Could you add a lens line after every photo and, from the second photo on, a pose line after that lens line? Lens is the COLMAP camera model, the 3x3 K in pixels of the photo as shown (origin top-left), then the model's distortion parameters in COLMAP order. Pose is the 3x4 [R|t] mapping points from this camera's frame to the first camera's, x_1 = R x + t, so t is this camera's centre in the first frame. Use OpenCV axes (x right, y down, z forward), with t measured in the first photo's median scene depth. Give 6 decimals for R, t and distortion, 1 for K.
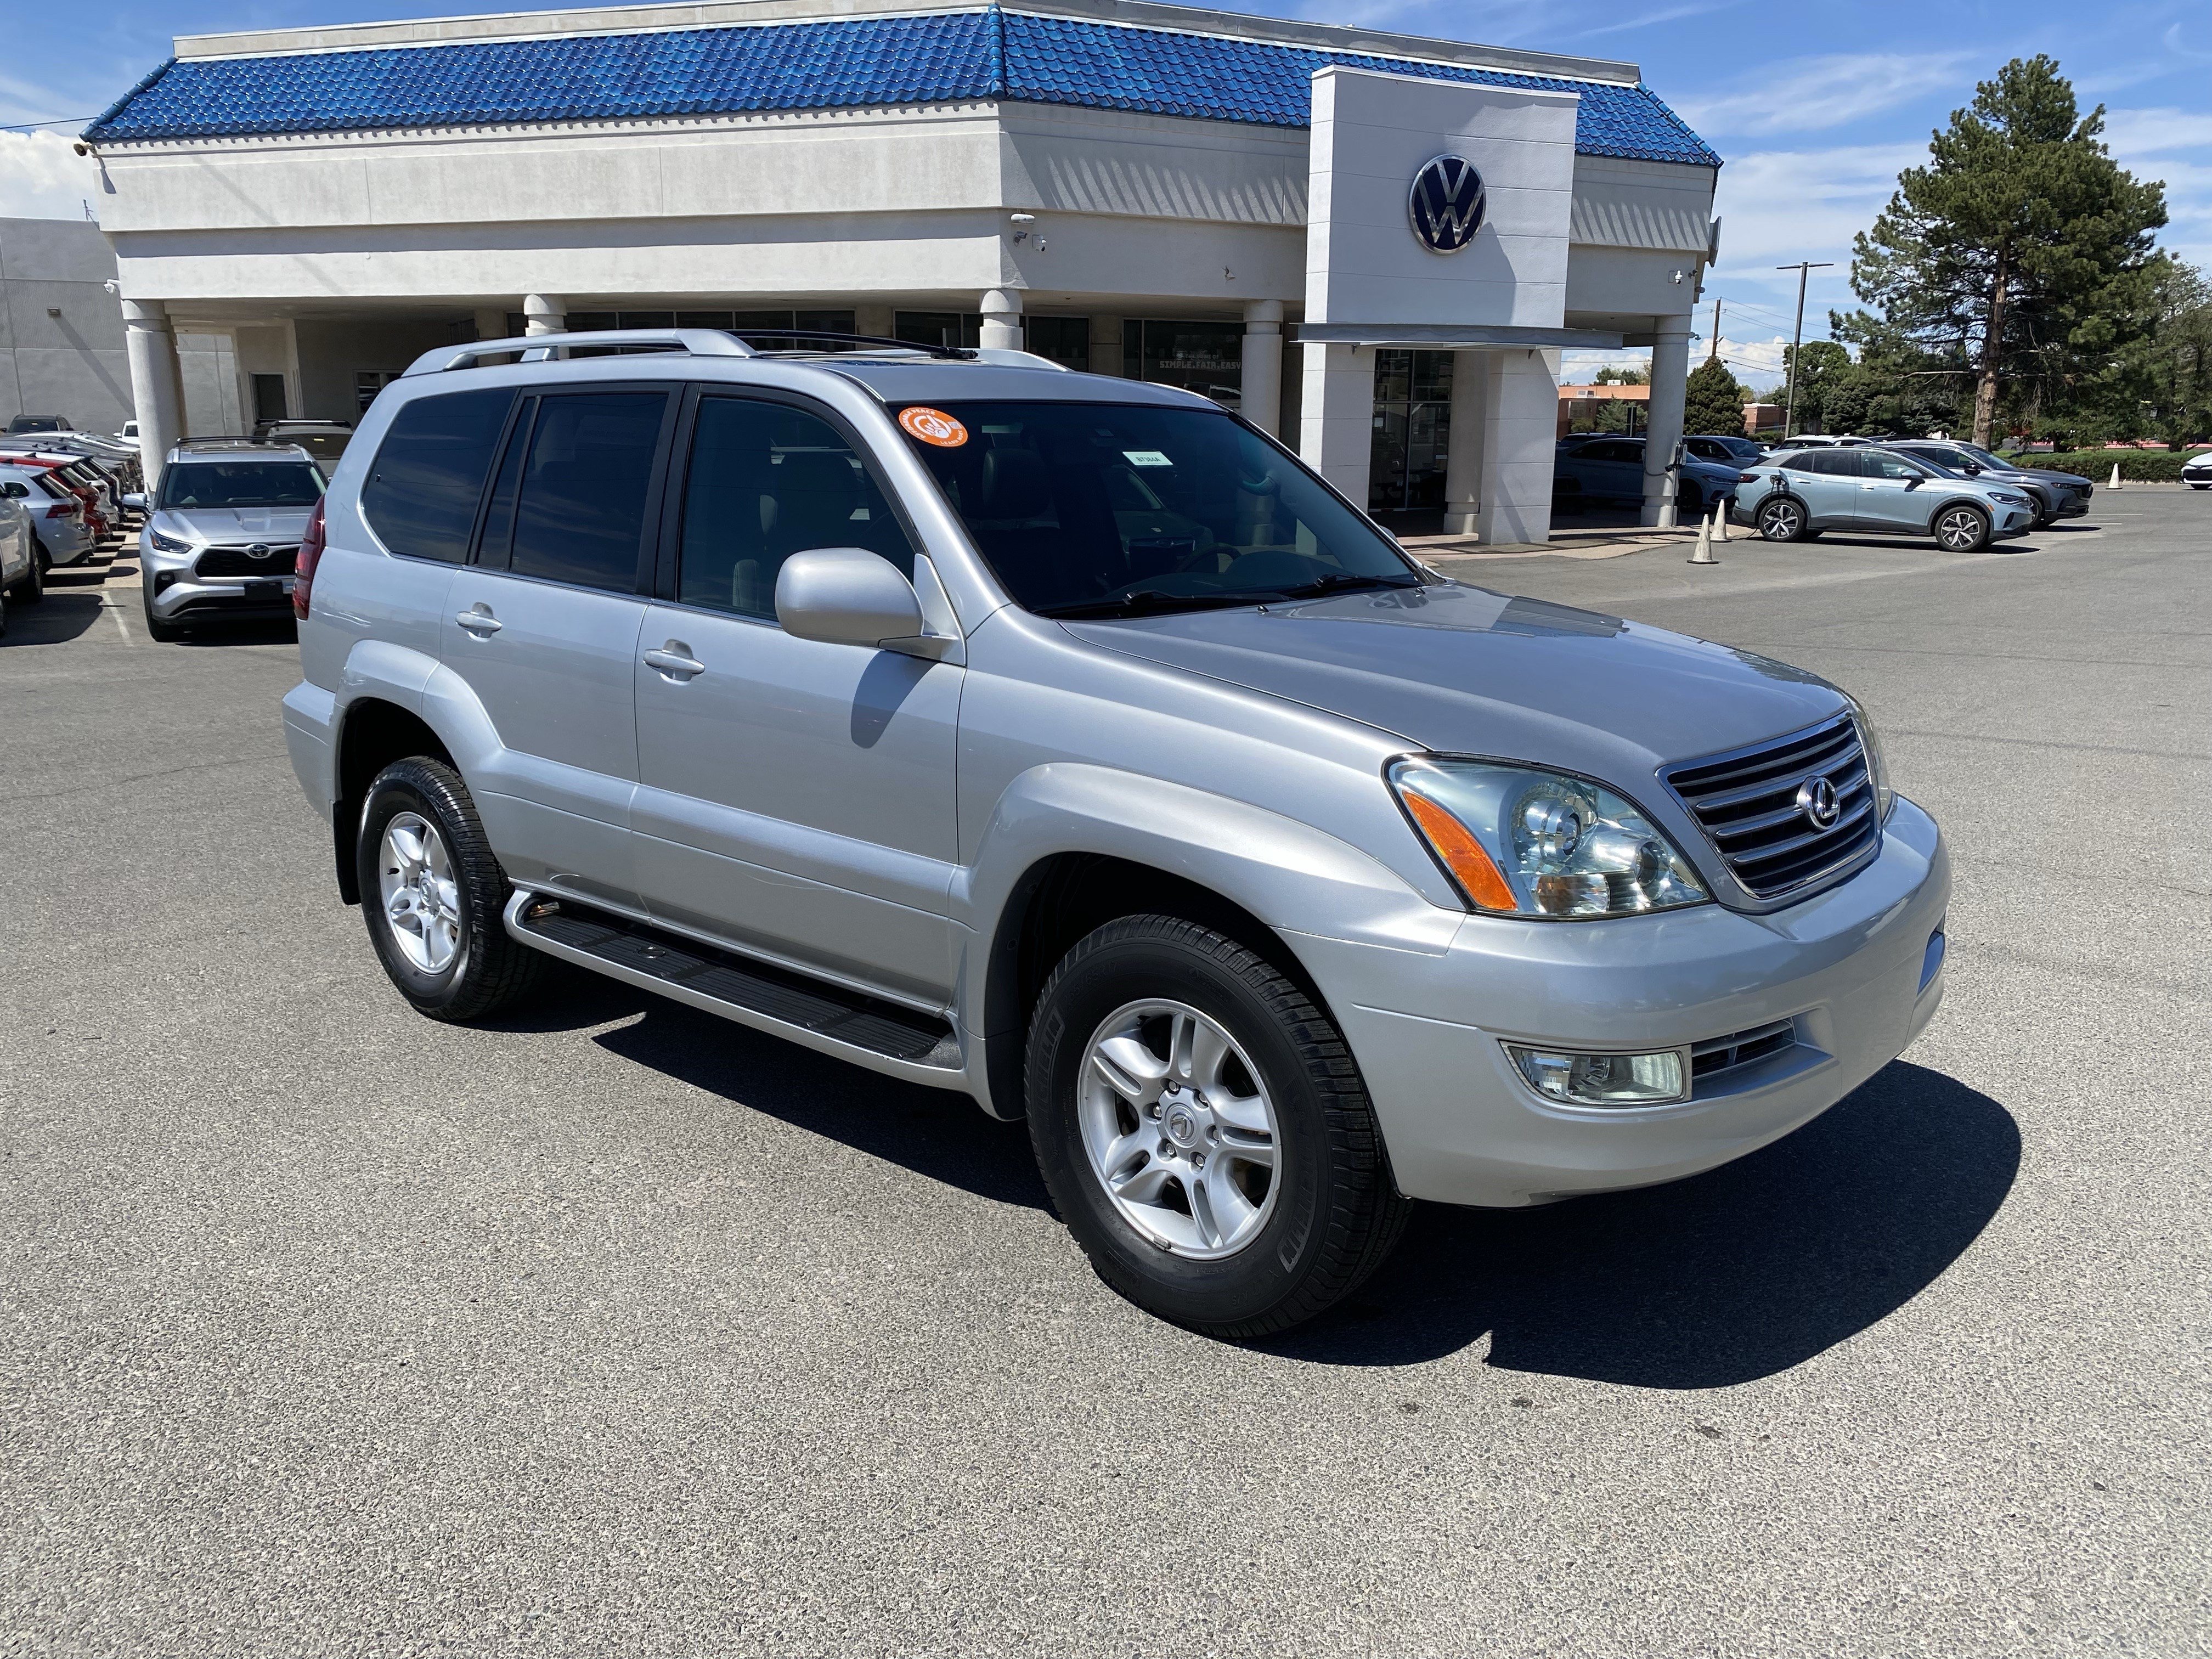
lens RADIAL K [[1681.8, 0, 1106.8], [0, 1681.8, 813.6], [0, 0, 1]] dist [0.011804, -0.000172]
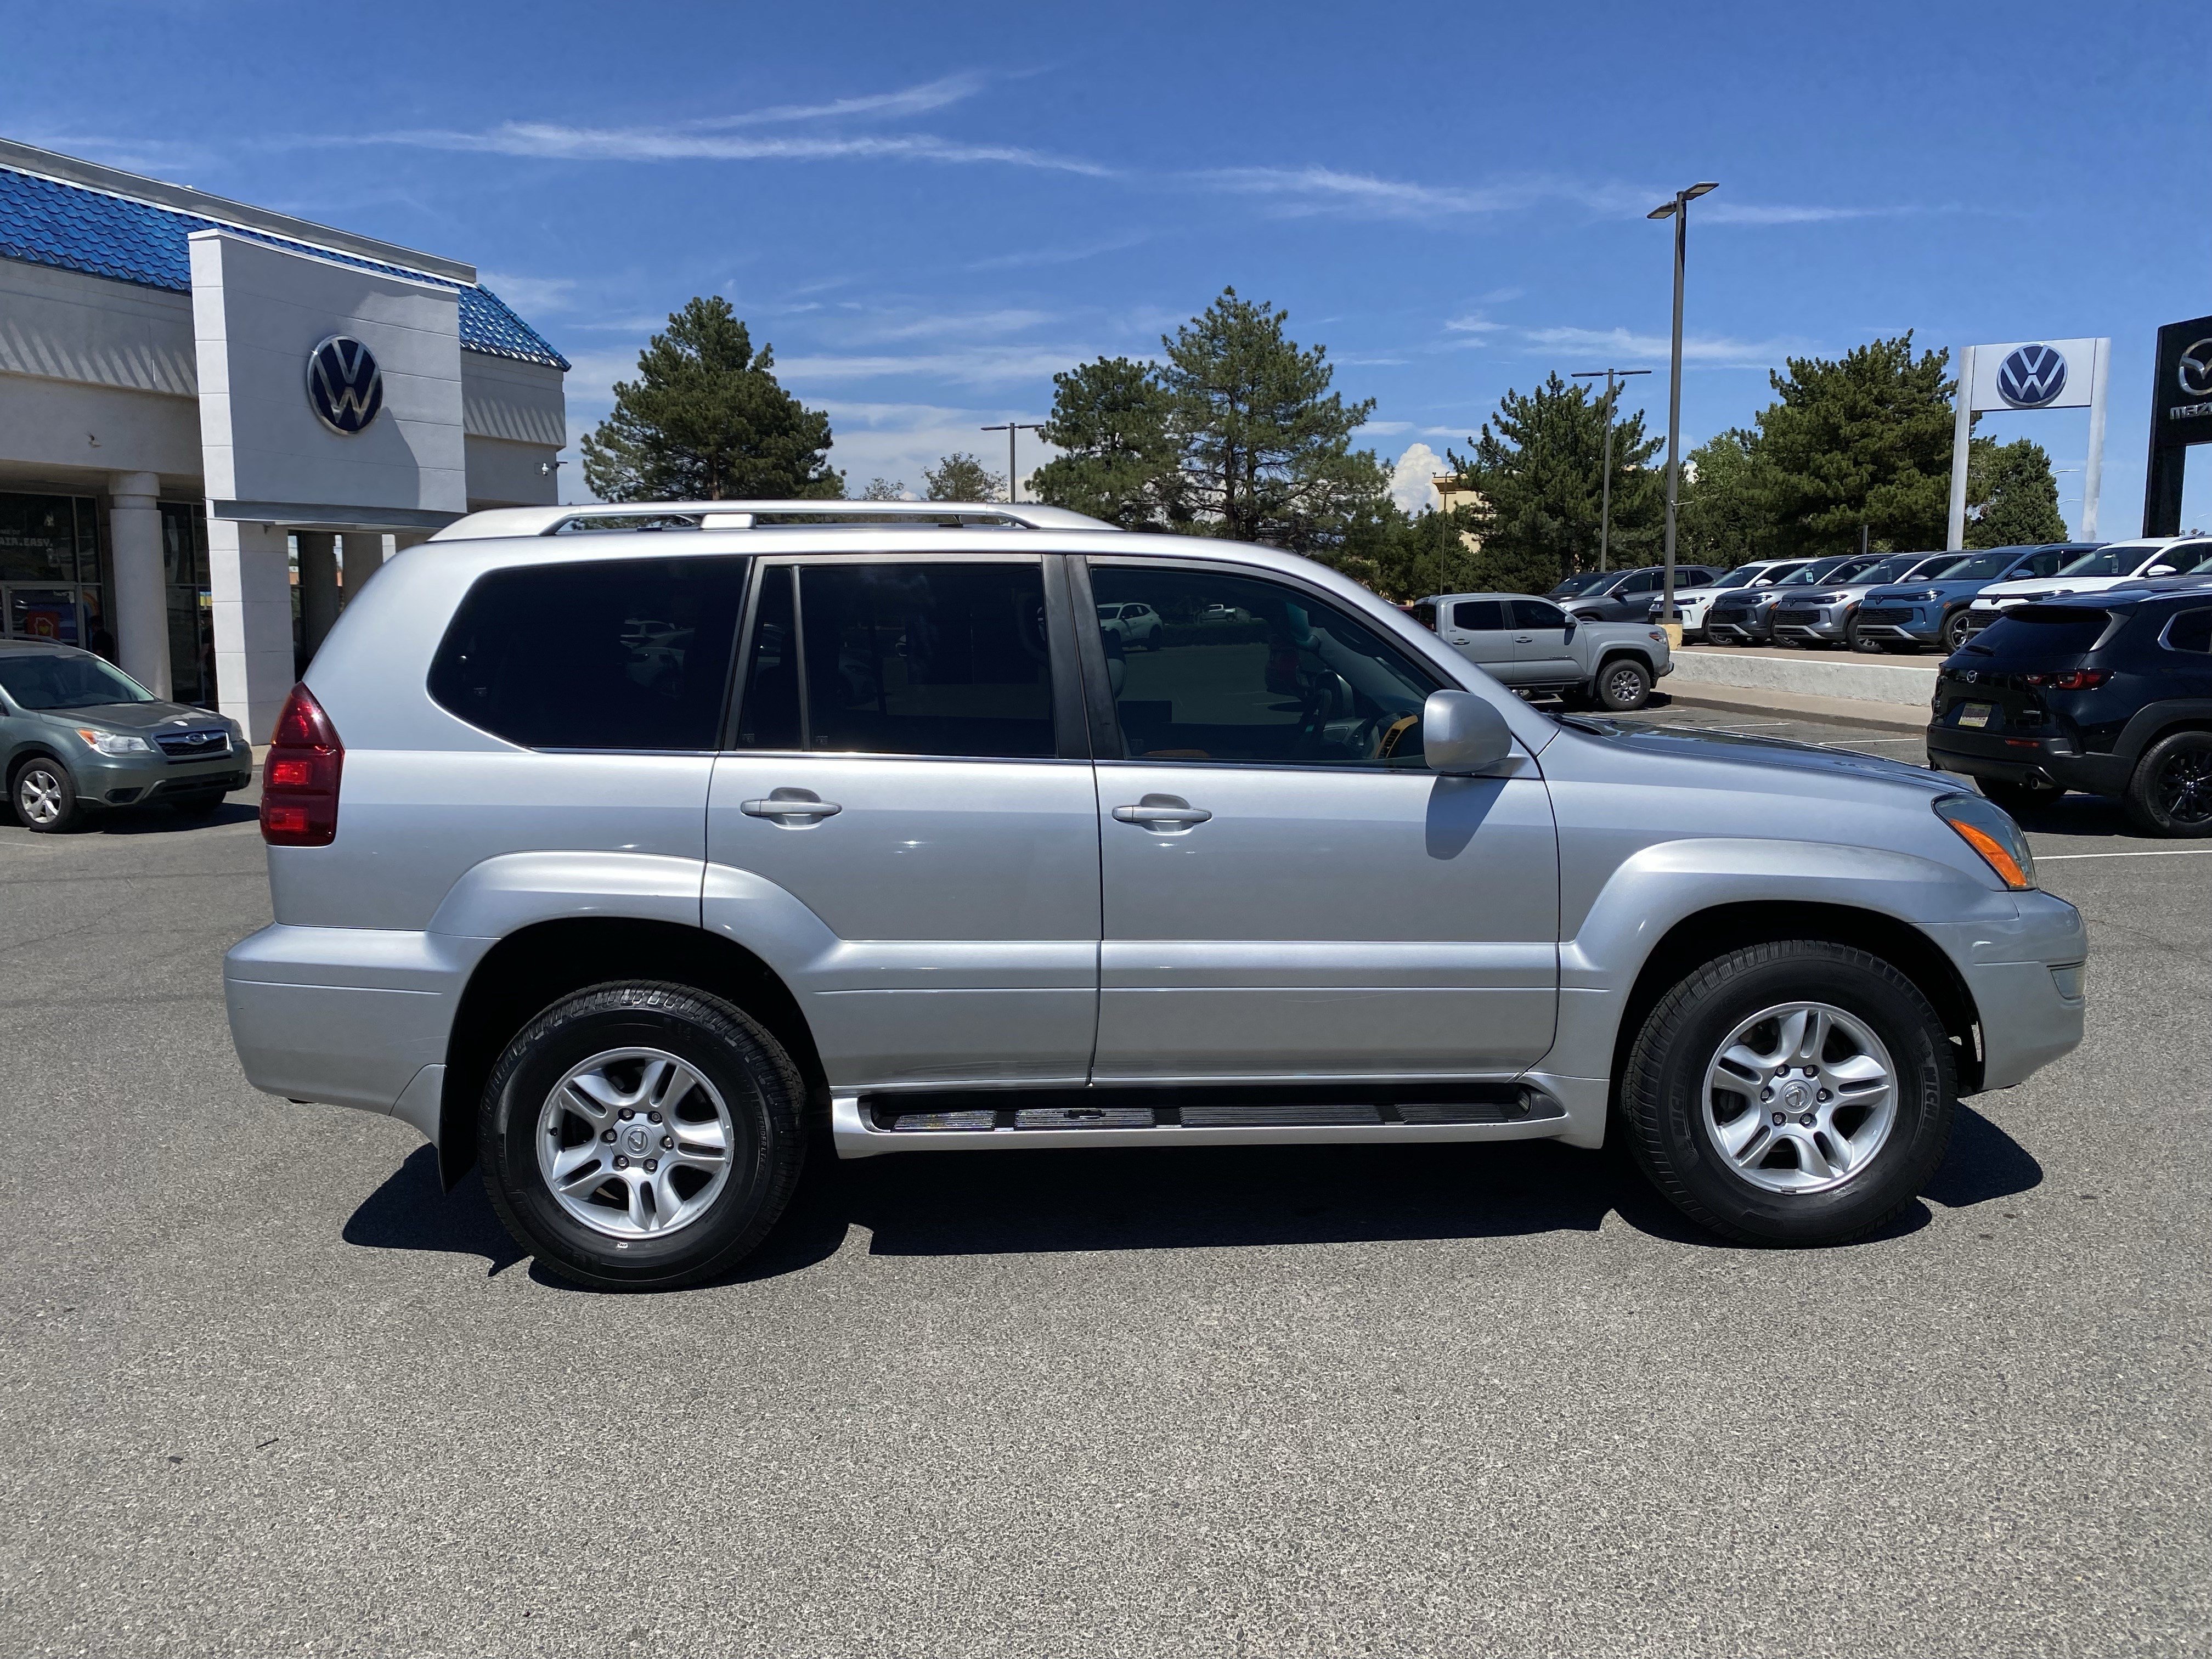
lens RADIAL K [[1688.8, 0, 1098.9], [0, 1688.8, 822.5], [0, 0, 1]] dist [-0.001468, -0.007092]
pose [[0.745194, -0.087494, 0.661083, -0.192559], [0.154275, 0.987080, -0.043265, -0.009792], [-0.648757, 0.134229, 0.749064, 0.047589]]
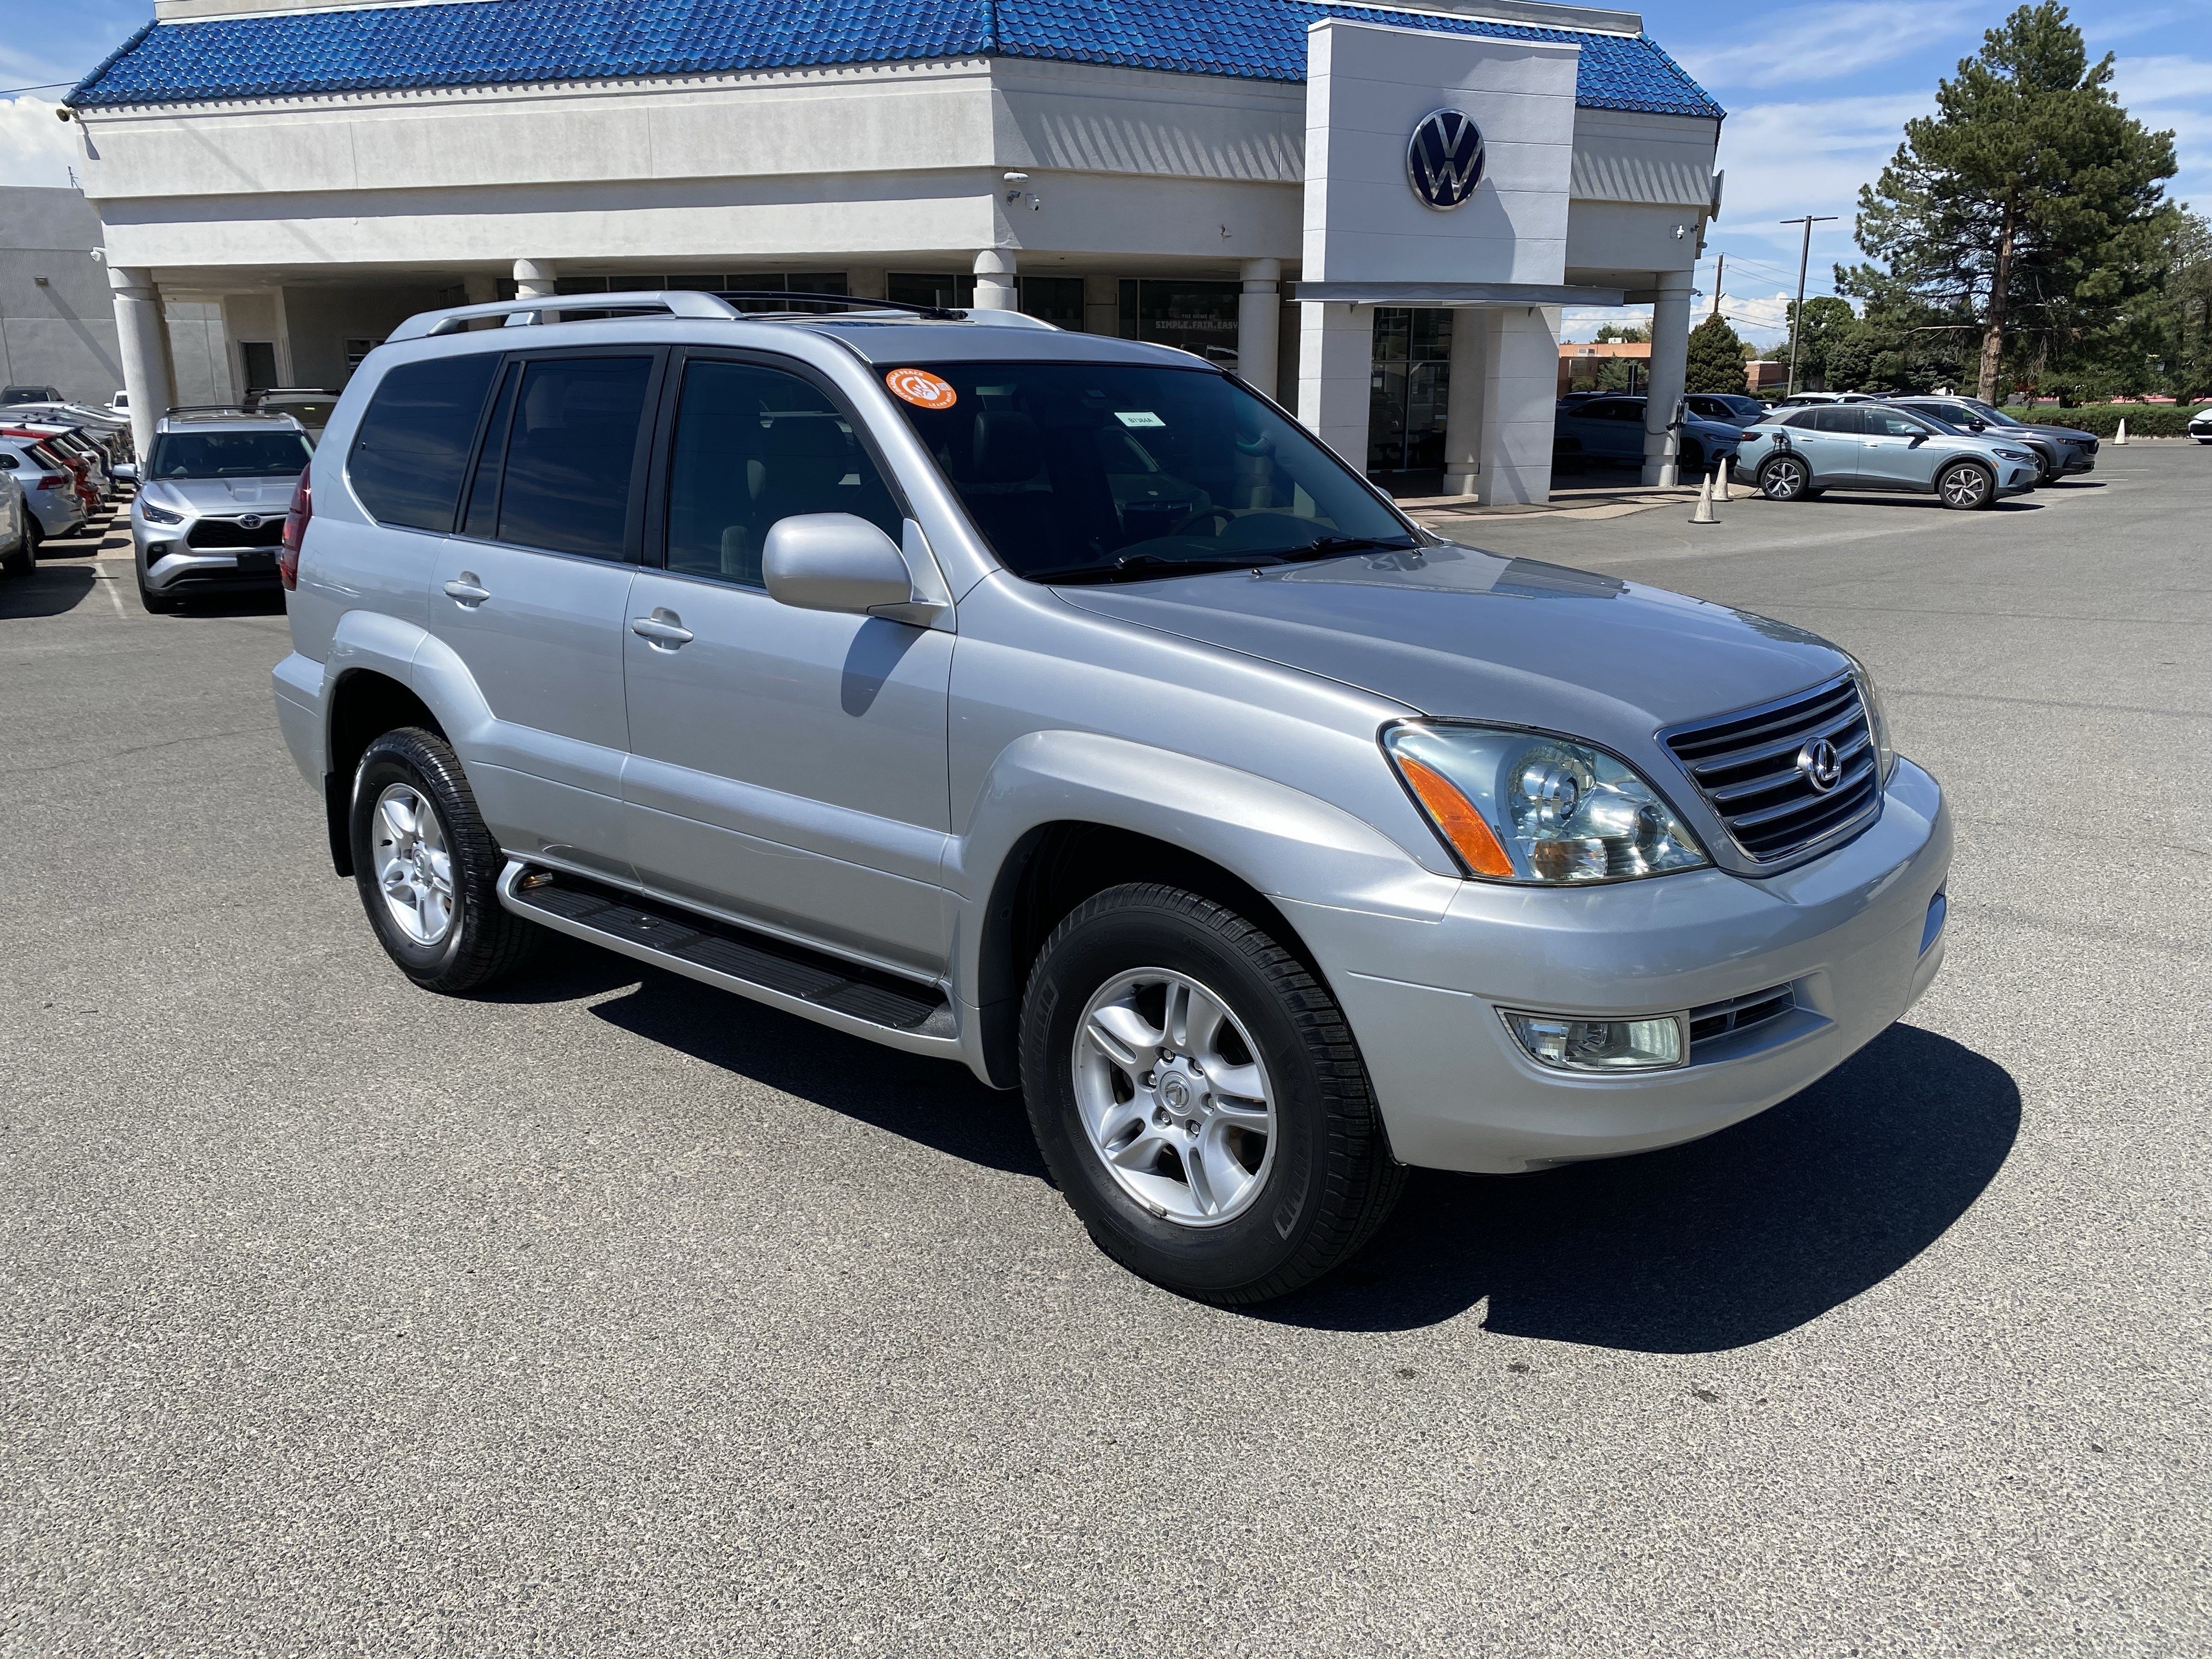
lens RADIAL K [[1681.4, 0, 1099.1], [0, 1681.4, 827.9], [0, 0, 1]] dist [0.012375, -0.001751]
pose [[0.999968, -0.006683, -0.004303, 0.000865], [0.006804, 0.999561, 0.028821, -0.000177], [0.004109, -0.028850, 0.999575, 0.002080]]
